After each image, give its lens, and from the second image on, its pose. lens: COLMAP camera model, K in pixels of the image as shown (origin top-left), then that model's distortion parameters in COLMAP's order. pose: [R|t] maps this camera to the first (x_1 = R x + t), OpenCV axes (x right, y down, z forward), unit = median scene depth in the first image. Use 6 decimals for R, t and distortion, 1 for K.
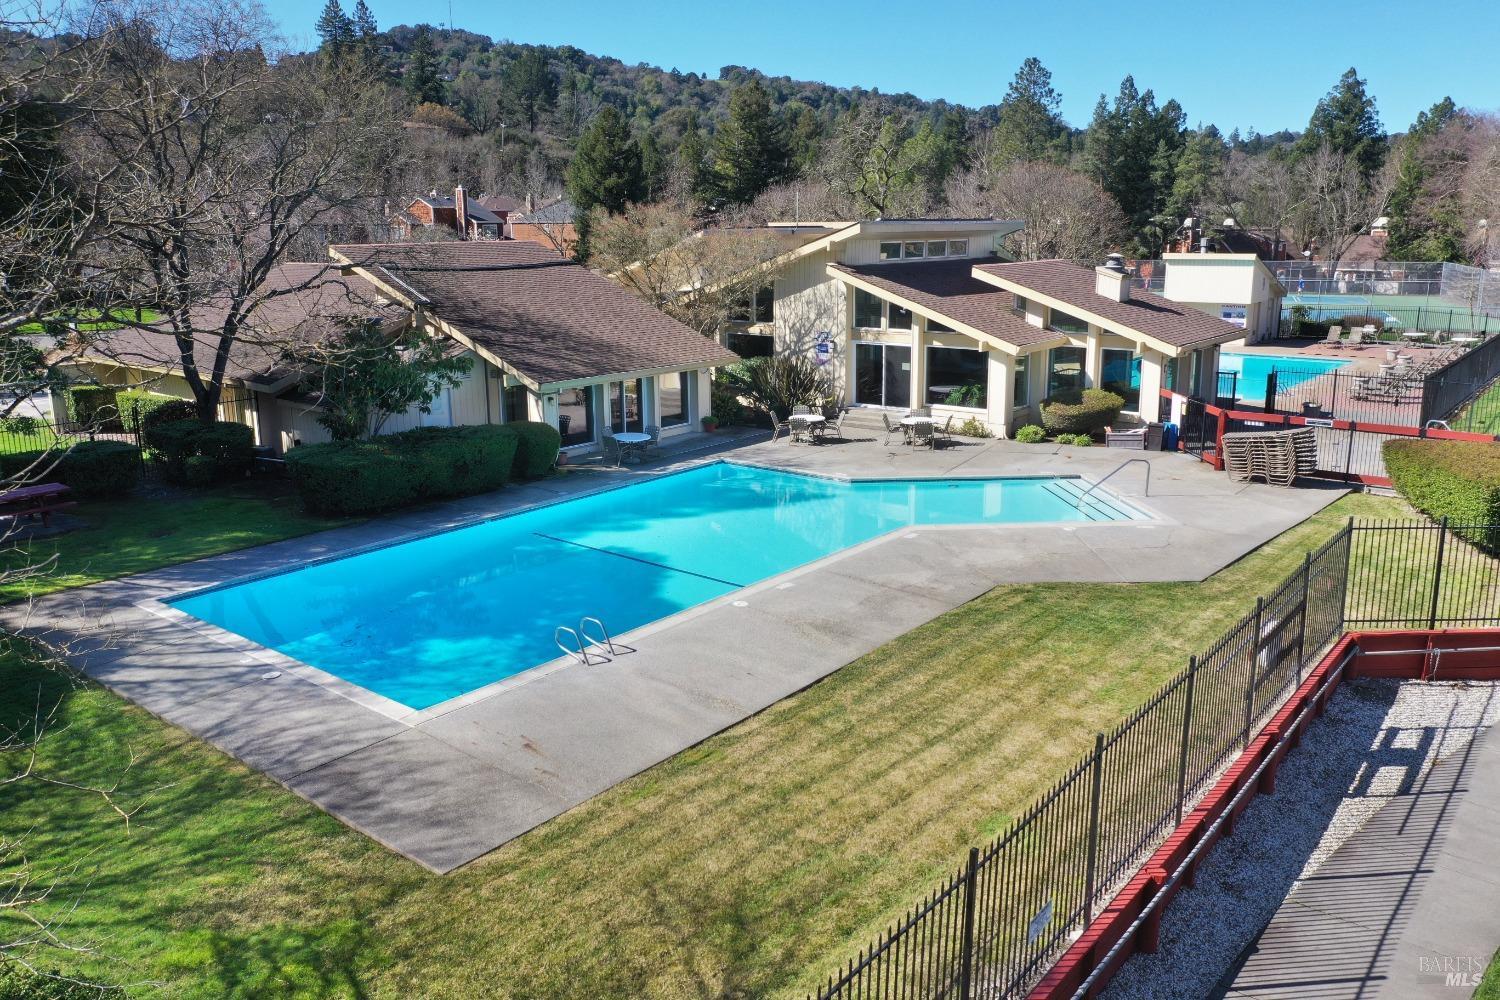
lens RADIAL K [[1176.9, 0, 744.0], [0, 1176.9, 495.8], [0, 0, 1]] dist [-0.020580, -0.008977]
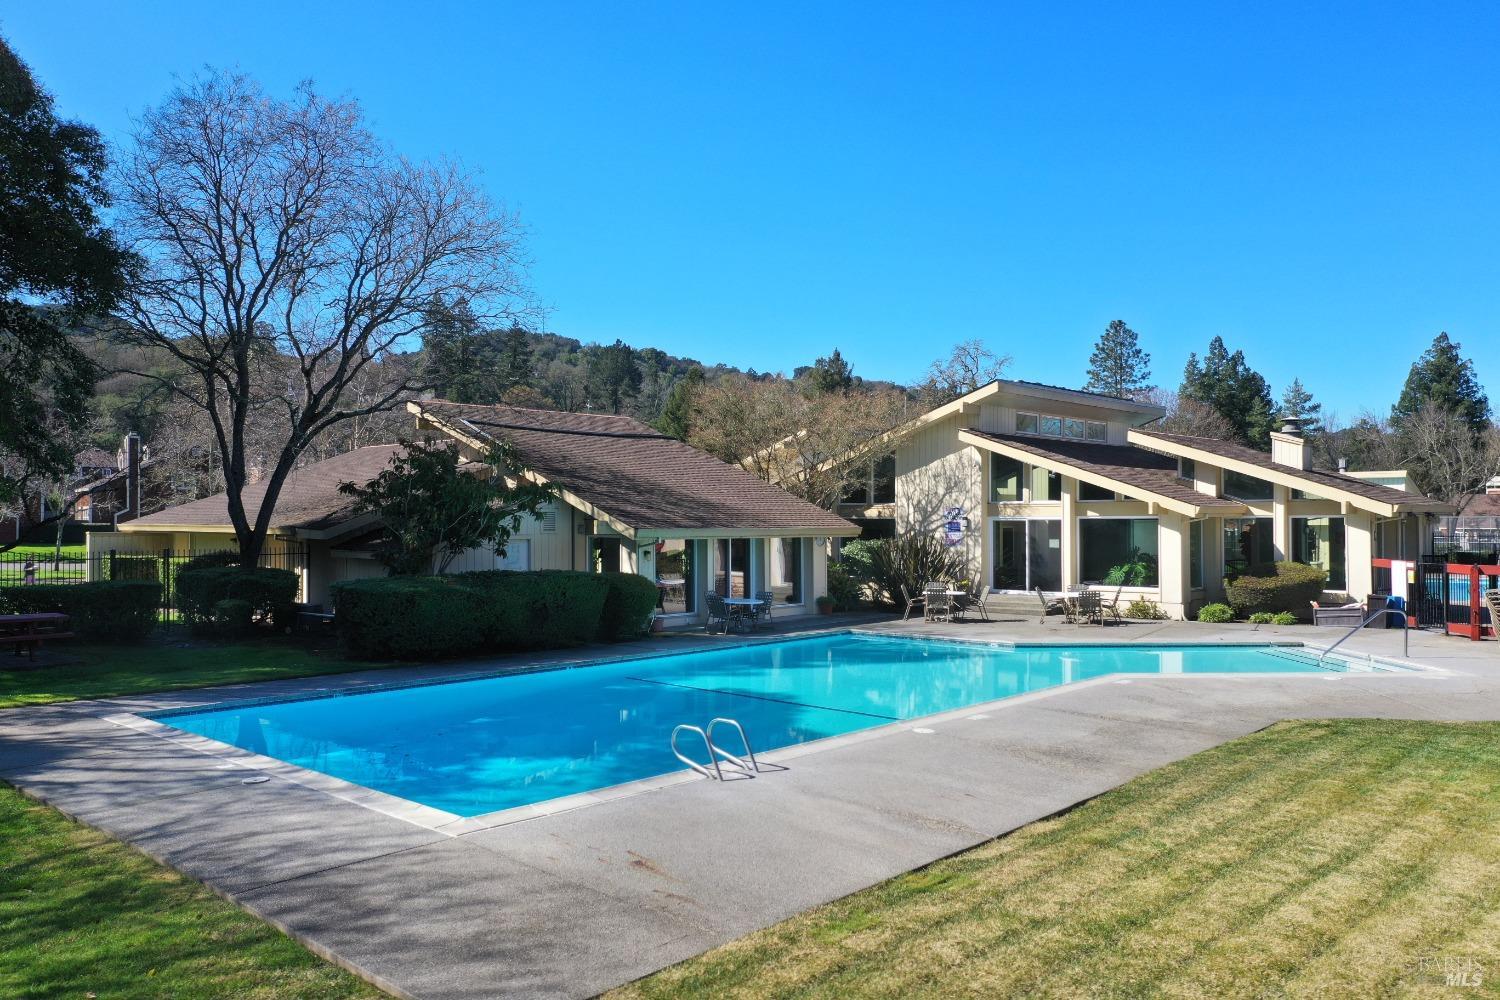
lens RADIAL K [[1176.9, 0, 744.0], [0, 1176.9, 495.8], [0, 0, 1]] dist [-0.020580, -0.008977]
pose [[0.998169, 0.008333, -0.059913, -0.042555], [-0.022555, 0.970306, -0.240828, 0.077577], [0.056127, 0.241739, 0.968717, 0.164990]]
